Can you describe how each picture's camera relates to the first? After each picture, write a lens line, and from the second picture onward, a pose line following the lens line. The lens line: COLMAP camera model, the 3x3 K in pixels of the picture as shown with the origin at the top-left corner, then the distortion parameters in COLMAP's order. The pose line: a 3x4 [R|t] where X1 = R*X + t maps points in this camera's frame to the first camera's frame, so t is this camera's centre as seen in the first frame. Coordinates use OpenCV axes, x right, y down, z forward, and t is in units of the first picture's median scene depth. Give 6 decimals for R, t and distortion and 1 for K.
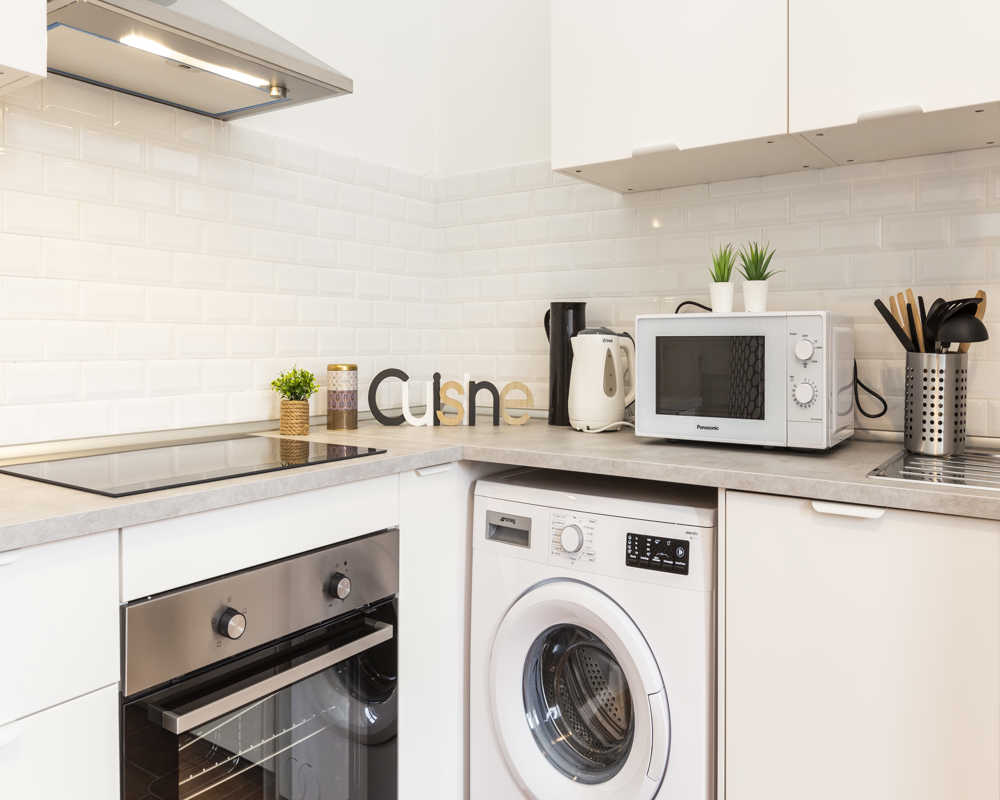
lens RADIAL K [[755.5, 0, 528.4], [0, 755.5, 346.8], [0, 0, 1]] dist [0.008337, 0.001800]
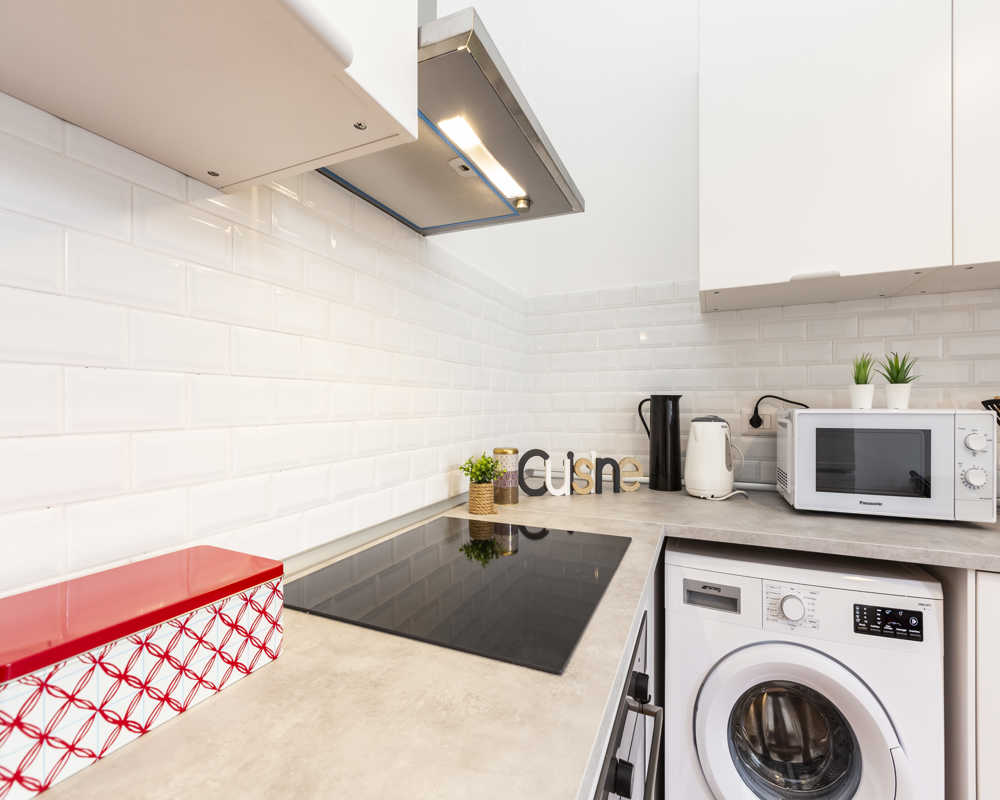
lens RADIAL K [[444.9, 0, 500.9], [0, 444.9, 405.6], [0, 0, 1]] dist [-0.001286, -0.000545]
pose [[0.984754, -0.005021, 0.173883, -0.467784], [0.005804, 0.999975, -0.003992, -0.051155], [-0.173859, 0.004941, 0.984758, 0.386280]]
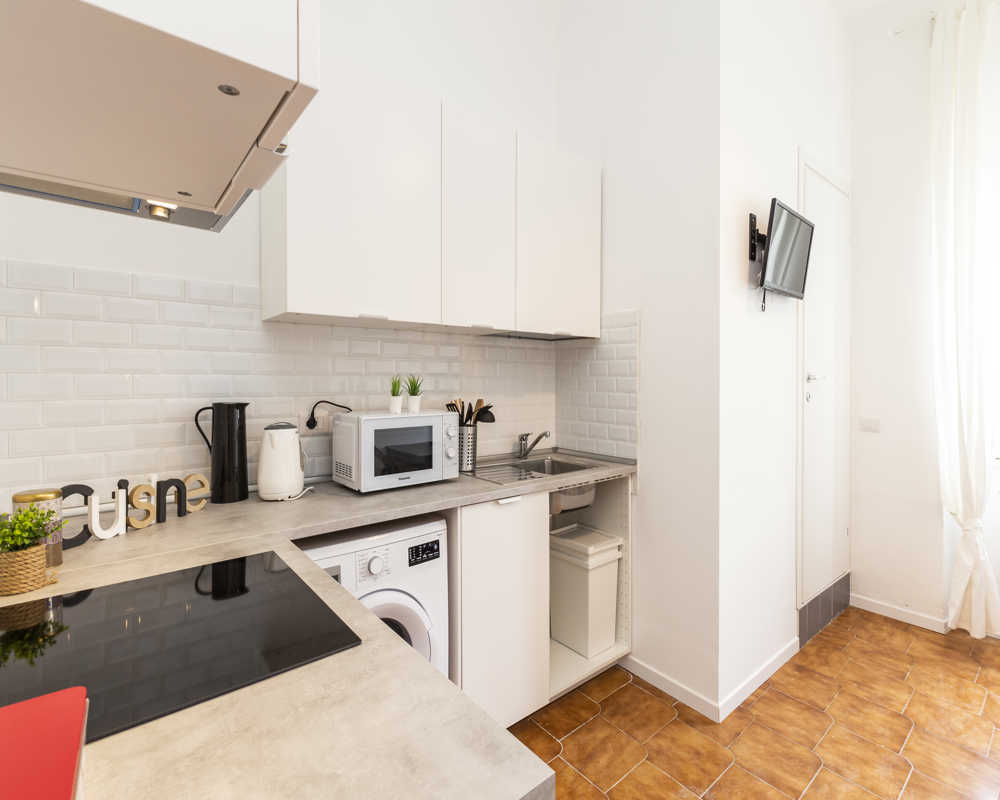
lens RADIAL K [[491.9, 0, 538.1], [0, 491.9, 387.1], [0, 0, 1]] dist [0.000062, -0.000657]
pose [[0.248420, -0.016703, 0.968508, -0.795241], [0.004798, 0.999860, 0.016013, -0.124544], [-0.968641, 0.000669, 0.248465, 0.394536]]
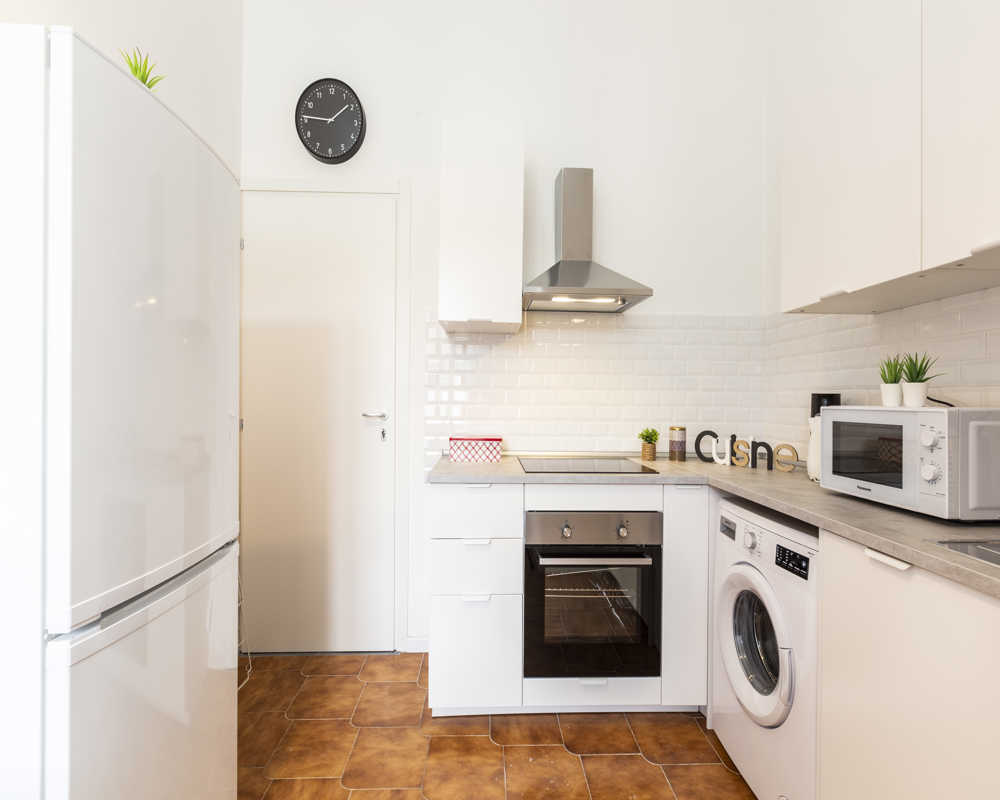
lens RADIAL K [[439.4, 0, 500.0], [0, 439.4, 400.0], [0, 0, 1]] dist [-0.000831, -0.000567]
pose [[0.584865, 0.004971, -0.811116, 0.490928], [-0.013663, 0.999900, -0.003724, -0.043746], [0.811016, 0.013260, 0.584874, -0.022868]]
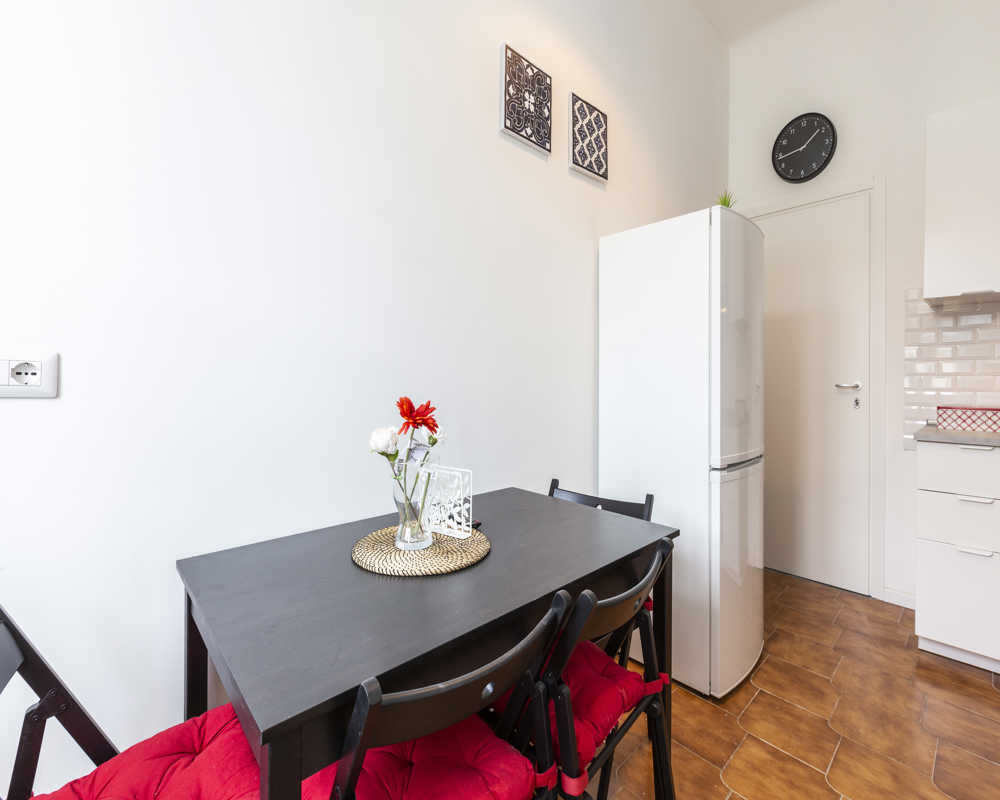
lens RADIAL K [[456.5, 0, 499.6], [0, 456.5, 384.9], [0, 0, 1]] dist [-0.000577, -0.000578]
pose [[-0.227117, 0.002427, -0.973864, 1.058355], [-0.010512, 0.999933, 0.004943, 0.005800], [0.973811, 0.011360, -0.227076, -0.397292]]
